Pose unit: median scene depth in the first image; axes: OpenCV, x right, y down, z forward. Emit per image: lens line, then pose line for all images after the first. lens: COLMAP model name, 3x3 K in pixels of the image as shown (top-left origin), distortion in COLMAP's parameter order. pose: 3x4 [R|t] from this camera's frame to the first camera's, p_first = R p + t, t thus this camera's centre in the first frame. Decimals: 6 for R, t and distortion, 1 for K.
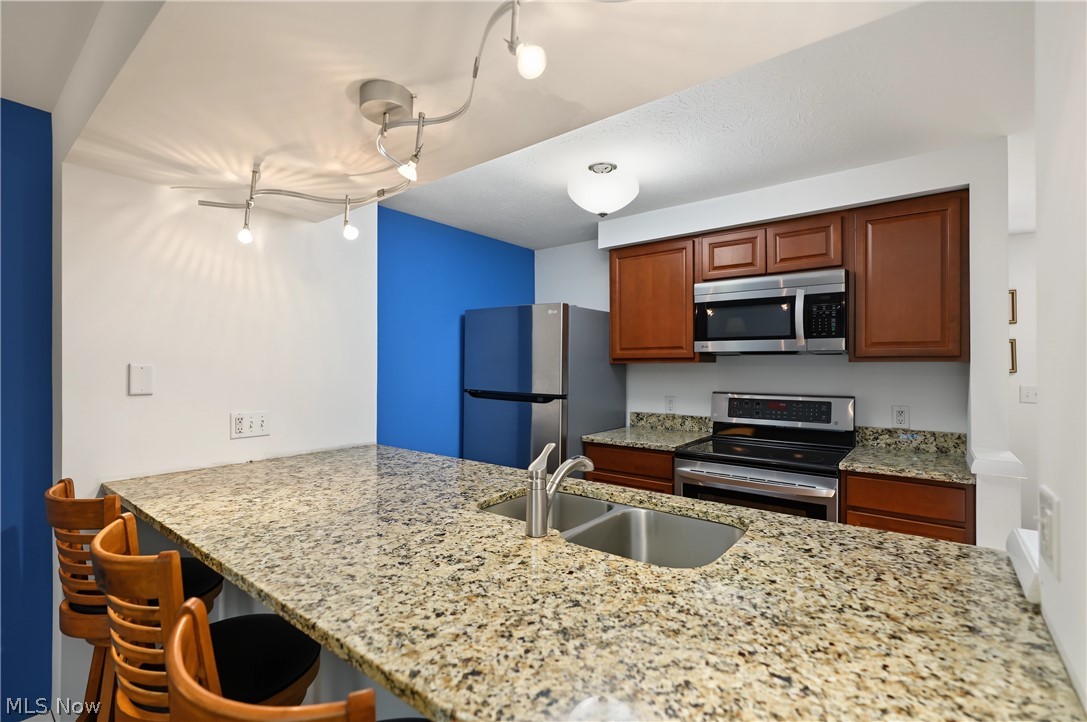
lens RADIAL K [[497.0, 0, 543.5], [0, 497.0, 361.0], [0, 0, 1]] dist [-0.009354, 0.000443]
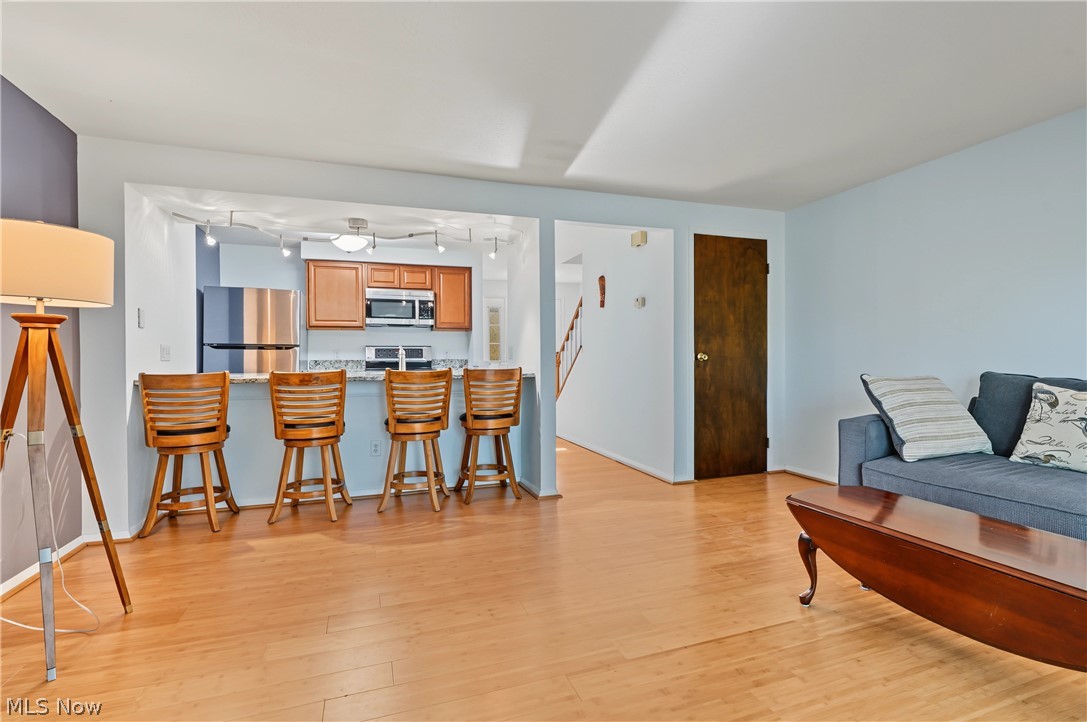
lens RADIAL K [[497.0, 0, 543.5], [0, 497.0, 361.0], [0, 0, 1]] dist [-0.009354, 0.000443]
pose [[0.538530, -0.011141, 0.842533, -1.230798], [-0.000200, 0.999911, 0.013349, 0.132103], [-0.842606, -0.007357, 0.538480, -0.812944]]
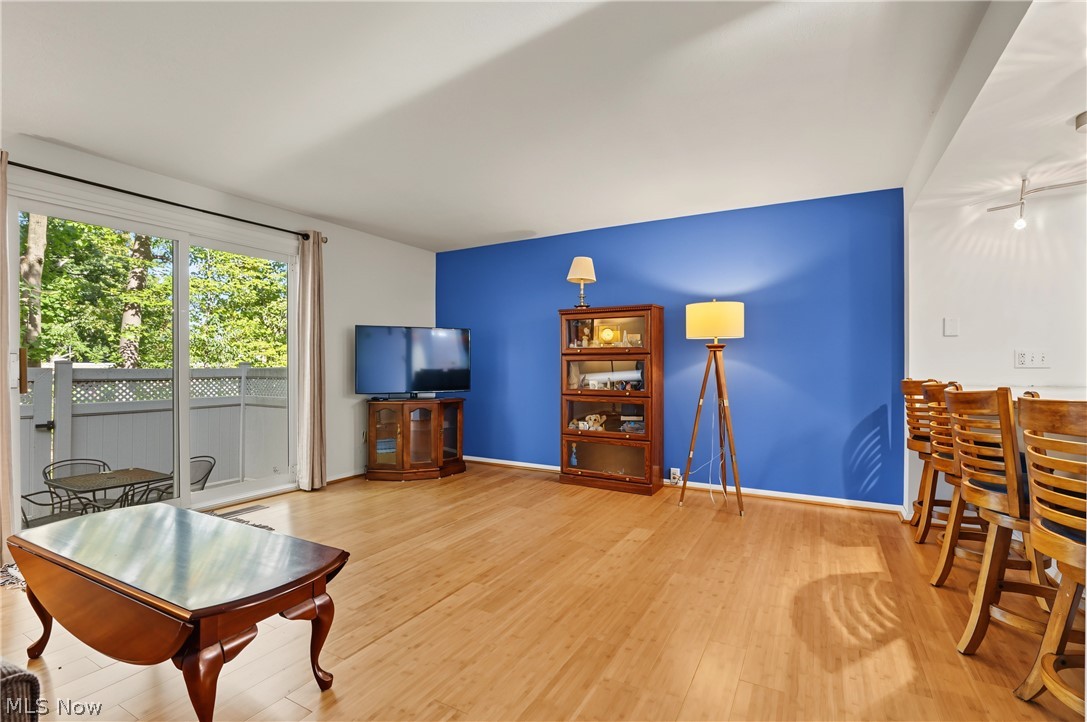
lens RADIAL K [[491.8, 0, 547.3], [0, 491.8, 369.8], [0, 0, 1]] dist [-0.001176, 0.000147]
pose [[0.172071, 0.007971, -0.985052, 0.504206], [0.005677, 0.999943, 0.009084, 0.135783], [0.985068, -0.007156, 0.172016, -0.541219]]
